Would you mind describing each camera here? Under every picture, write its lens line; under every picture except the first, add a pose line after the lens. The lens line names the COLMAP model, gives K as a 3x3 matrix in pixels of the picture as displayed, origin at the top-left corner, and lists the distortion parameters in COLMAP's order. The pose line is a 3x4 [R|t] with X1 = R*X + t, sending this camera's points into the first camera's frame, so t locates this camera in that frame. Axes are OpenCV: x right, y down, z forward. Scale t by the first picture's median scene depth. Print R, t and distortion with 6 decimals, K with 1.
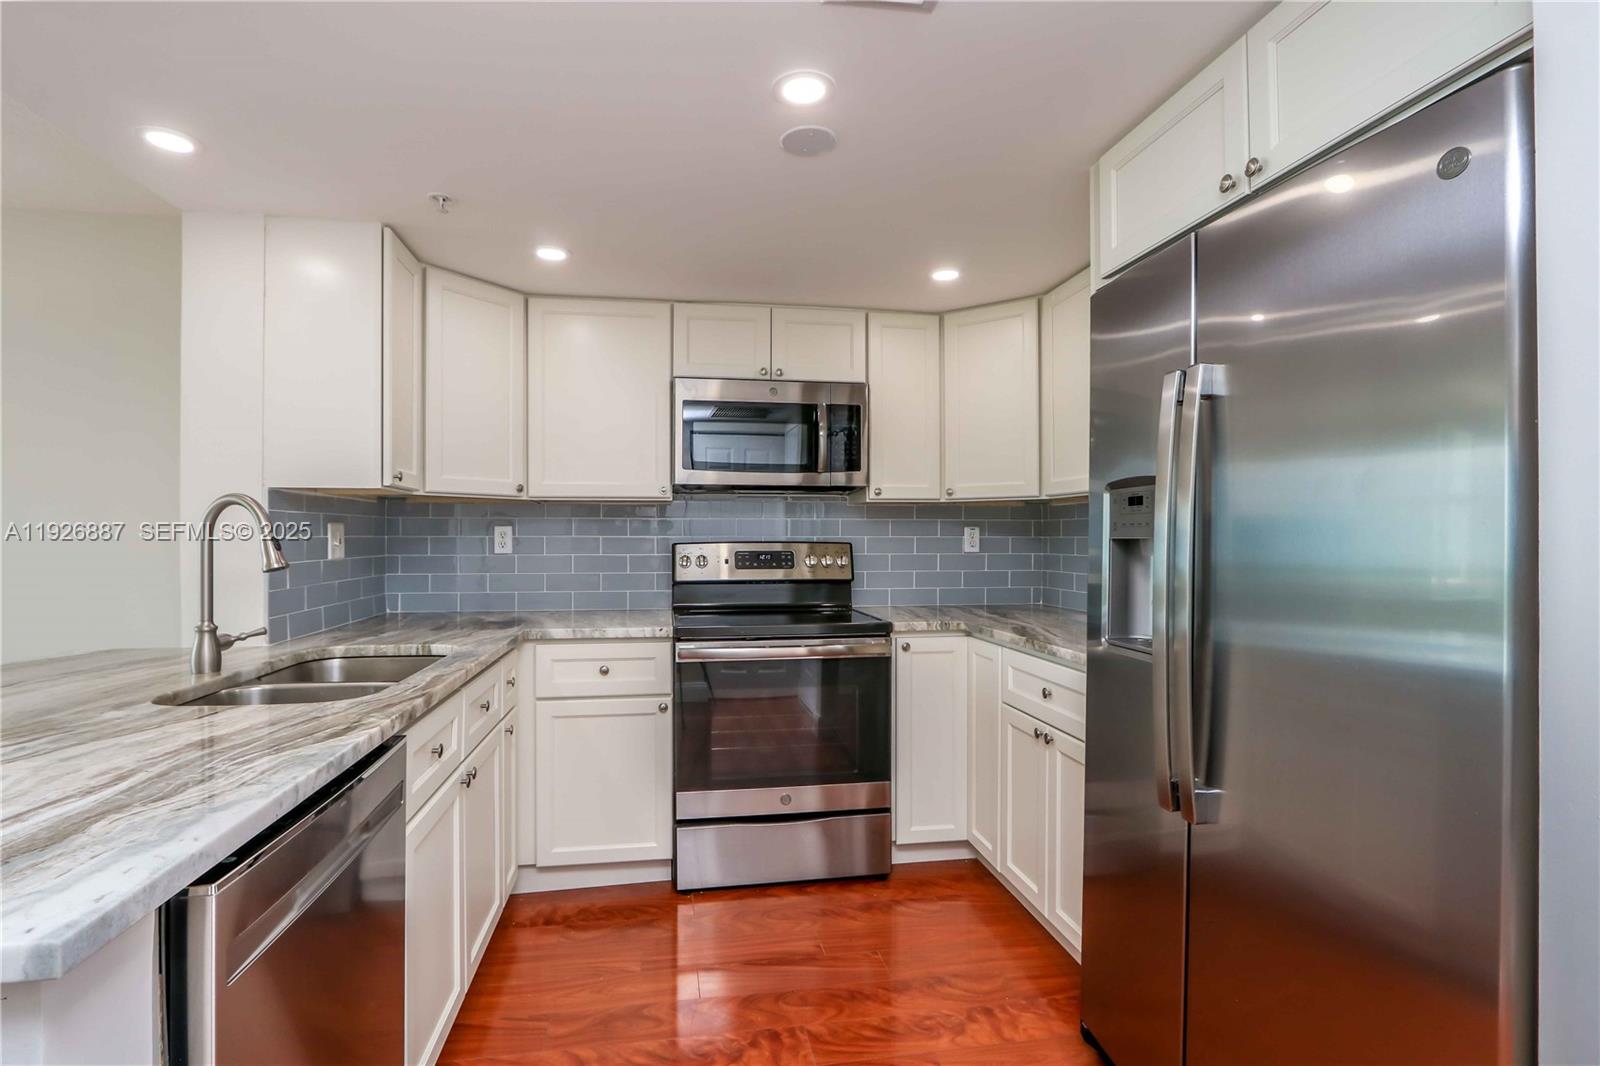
lens RADIAL K [[765.0, 0, 800.0], [0, 765.0, 533.0], [0, 0, 1]] dist [-0.001009, 0.000417]
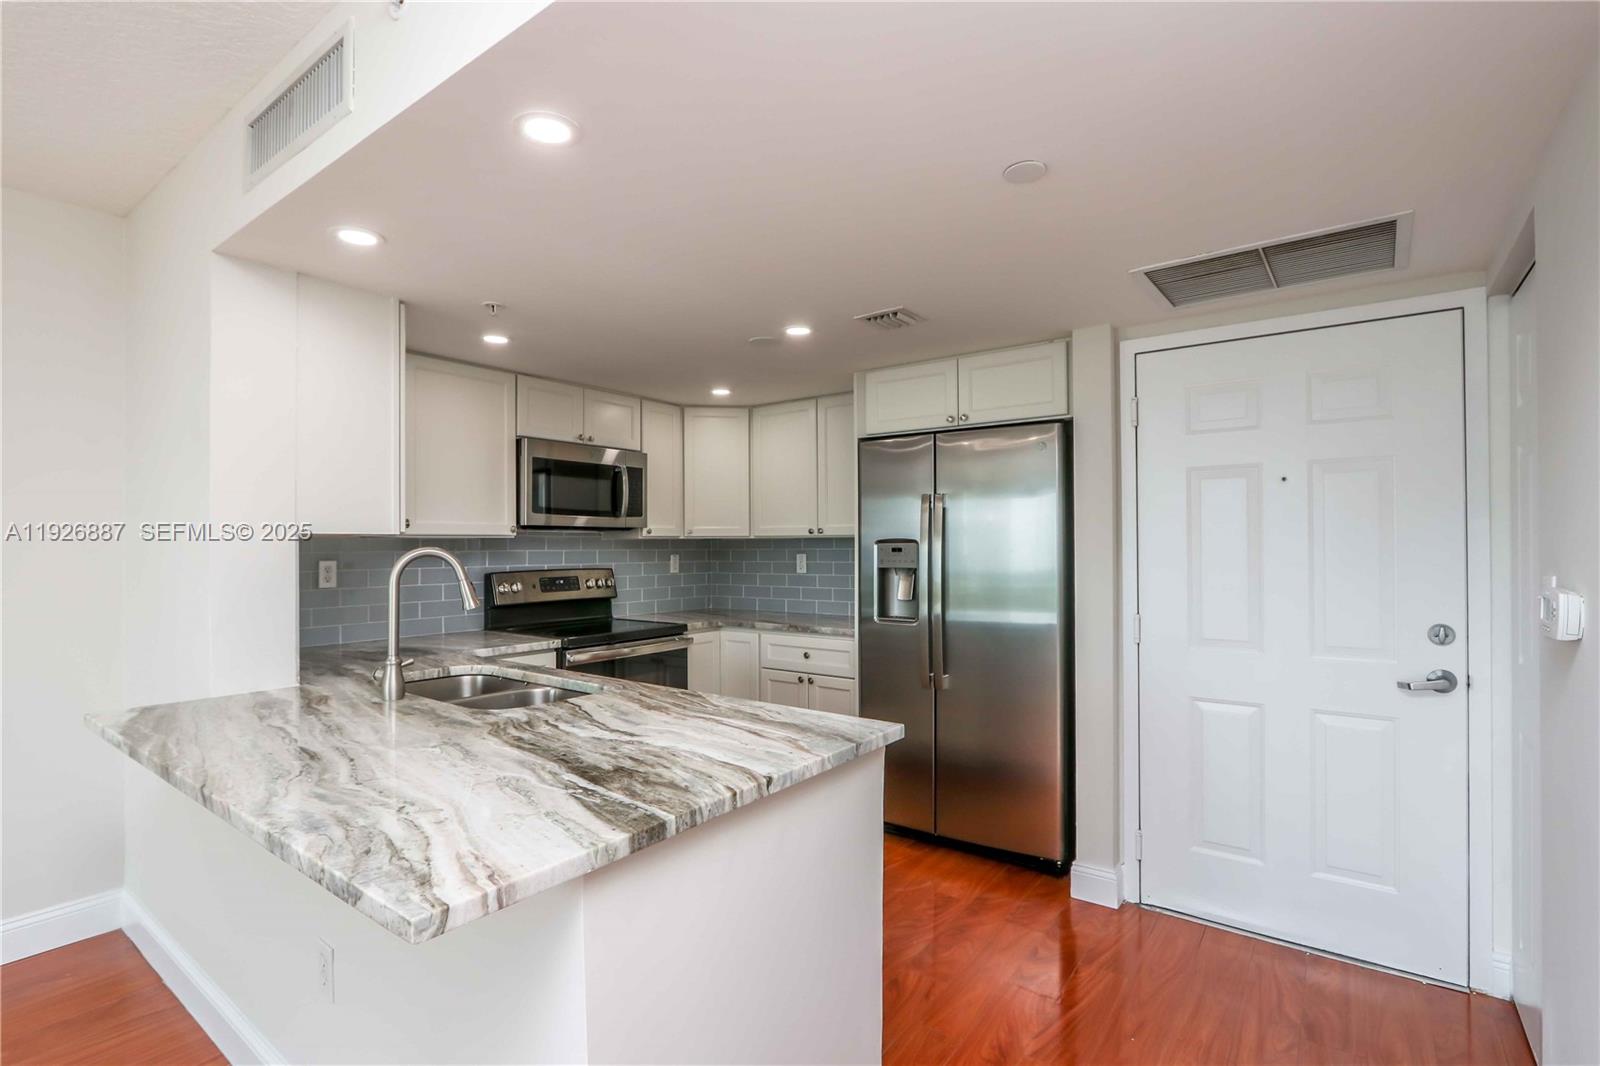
lens RADIAL K [[742.7, 0, 807.4], [0, 742.7, 535.7], [0, 0, 1]] dist [-0.003816, -0.000481]
pose [[0.708929, 0.008028, 0.705234, -0.659068], [-0.000441, 0.999940, -0.010940, -0.033141], [-0.705279, 0.007445, 0.708890, -0.149907]]
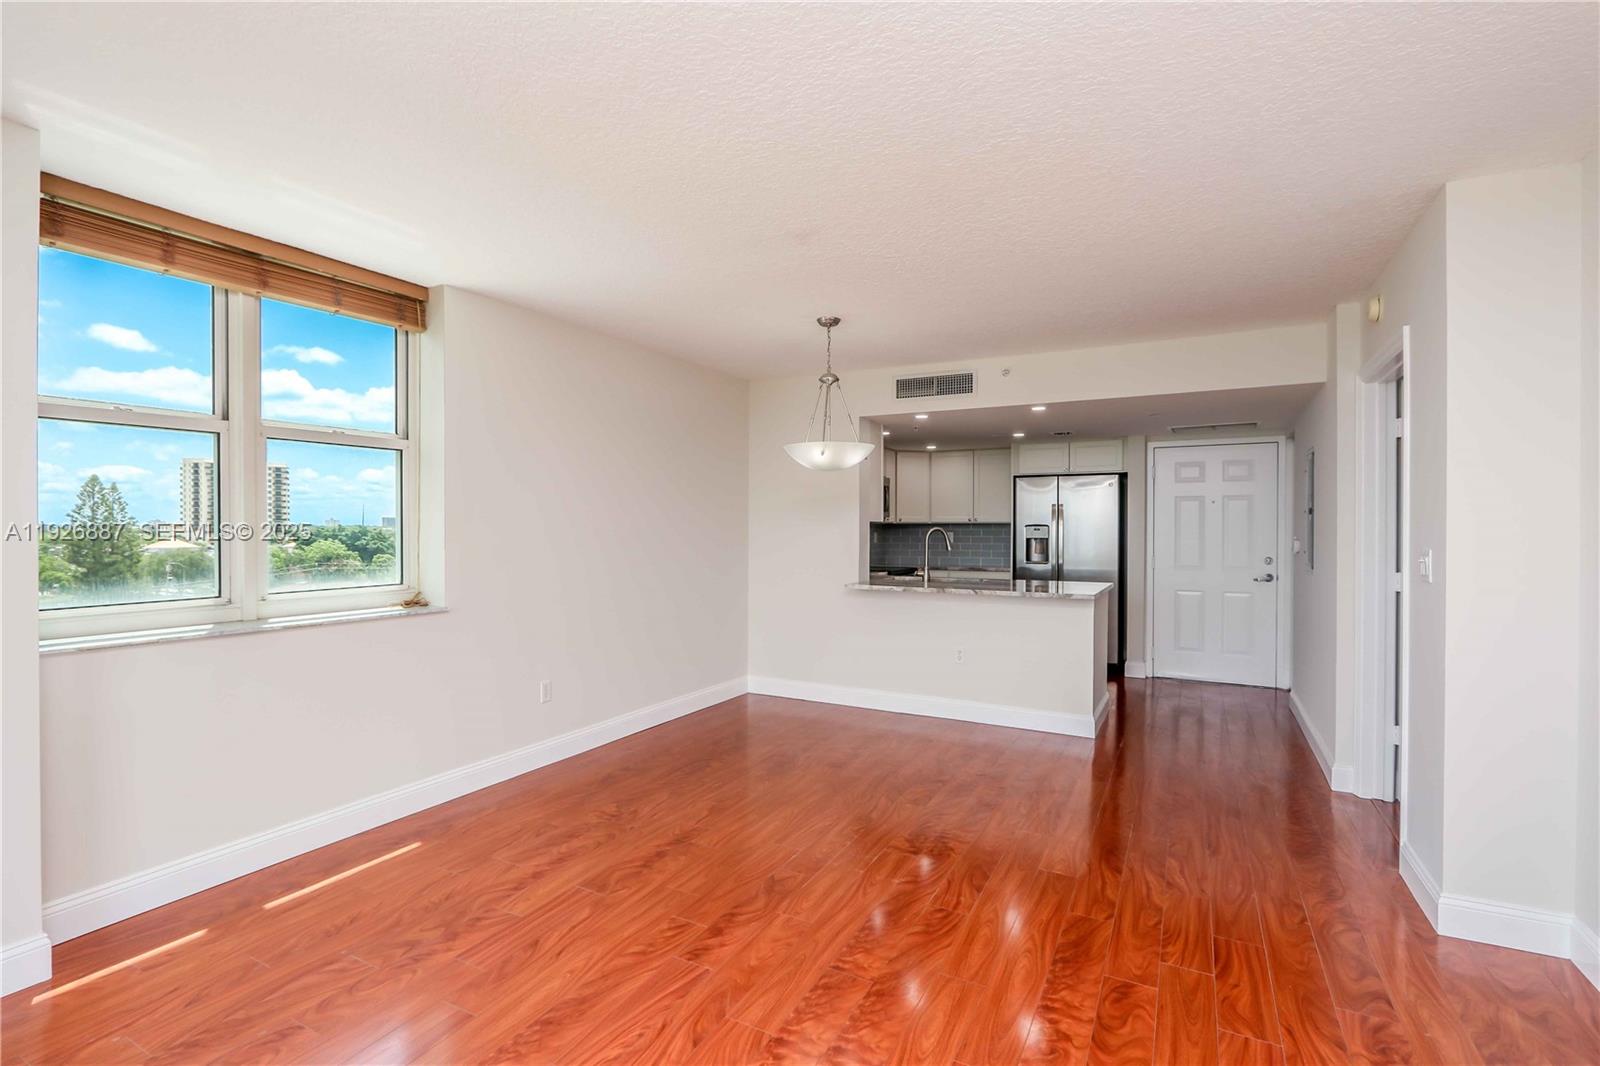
lens RADIAL K [[732.9, 0, 798.5], [0, 732.9, 529.4], [0, 0, 1]] dist [0.000104, -0.000628]
pose [[0.608497, -0.002198, 0.793553, -2.136397], [-0.004619, 0.999969, 0.006312, -0.036063], [-0.793543, -0.007506, 0.608468, -0.276512]]
